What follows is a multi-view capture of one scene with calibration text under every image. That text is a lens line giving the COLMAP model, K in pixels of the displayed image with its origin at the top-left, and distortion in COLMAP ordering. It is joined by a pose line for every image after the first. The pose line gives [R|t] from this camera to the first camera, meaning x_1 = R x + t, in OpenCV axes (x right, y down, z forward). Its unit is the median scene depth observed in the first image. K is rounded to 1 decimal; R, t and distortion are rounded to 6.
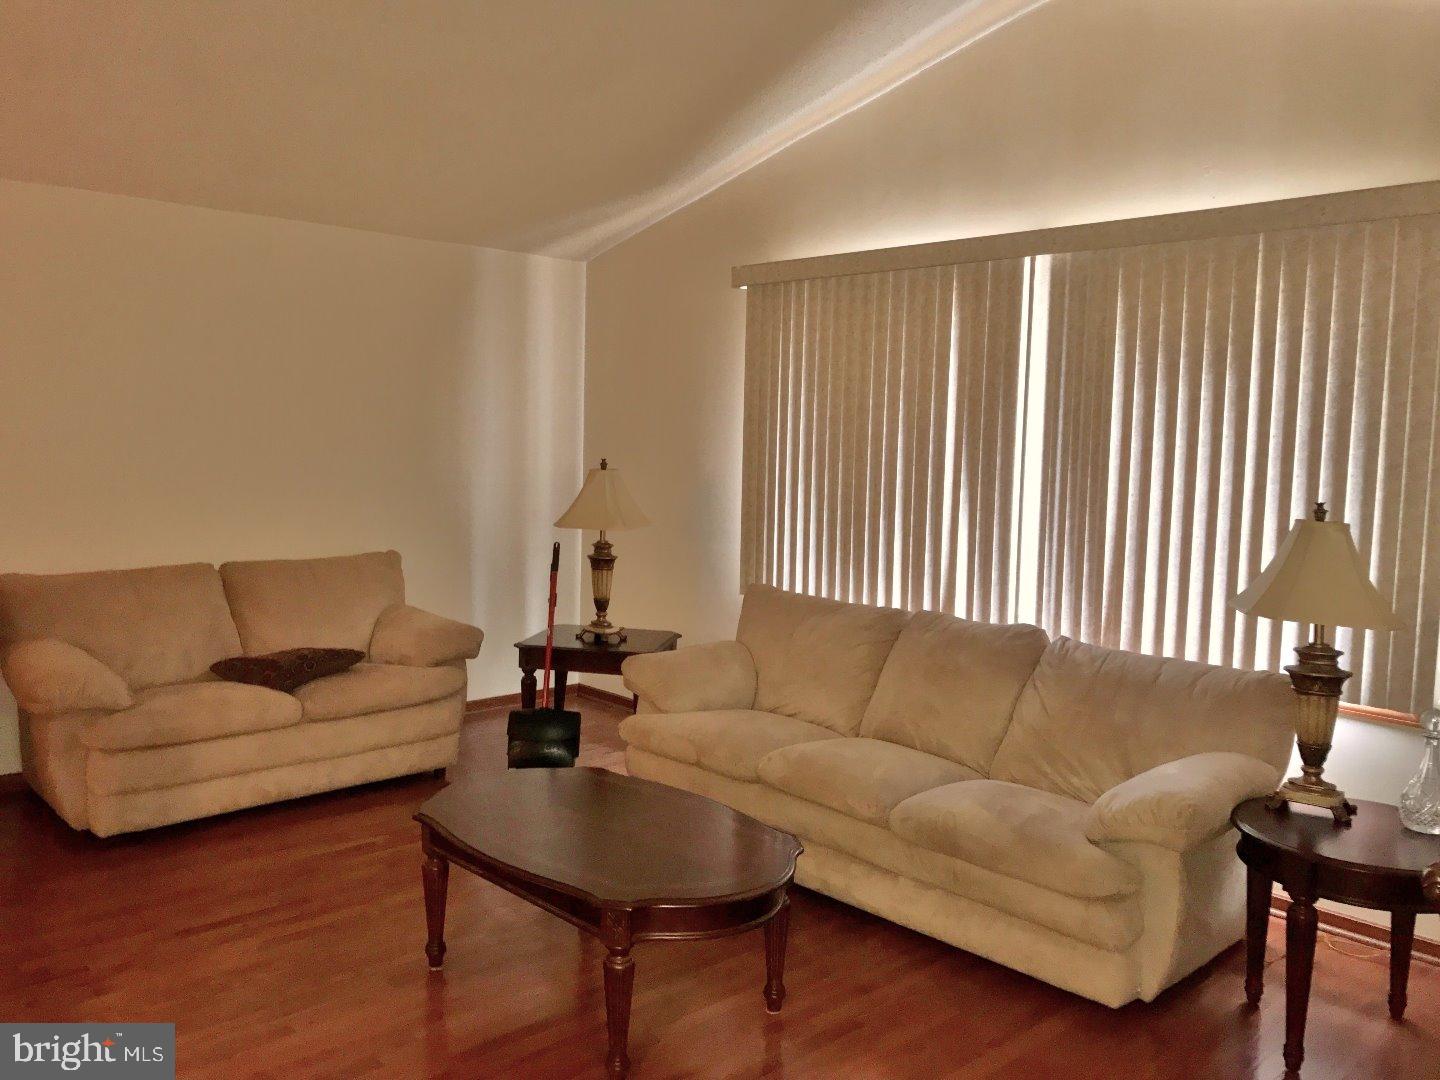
lens RADIAL K [[1162.4, 0, 720.0], [0, 1162.4, 540.0], [0, 0, 1]] dist [-0.000260, -0.002036]
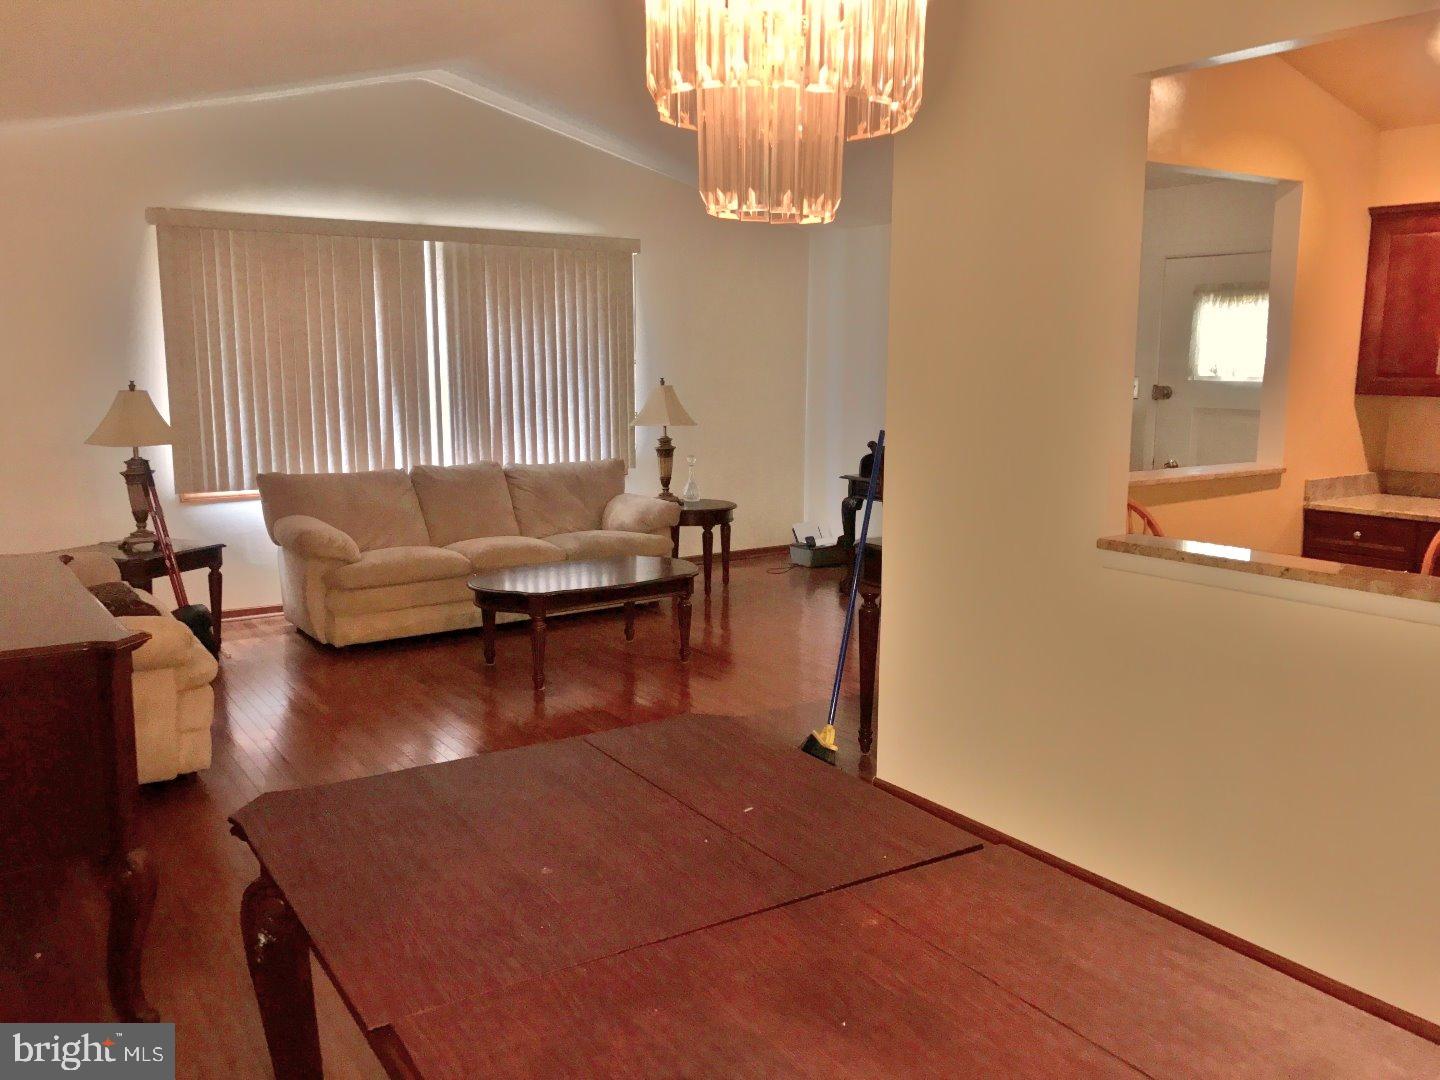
lens RADIAL K [[1177.5, 0, 720.0], [0, 1177.5, 540.0], [0, 0, 1]] dist [0.001968, 0.002938]
pose [[0.139351, -0.193645, 0.971125, -1.257402], [0.074675, 0.979956, 0.184690, -0.097918], [-0.987423, 0.046782, 0.151019, 0.333118]]
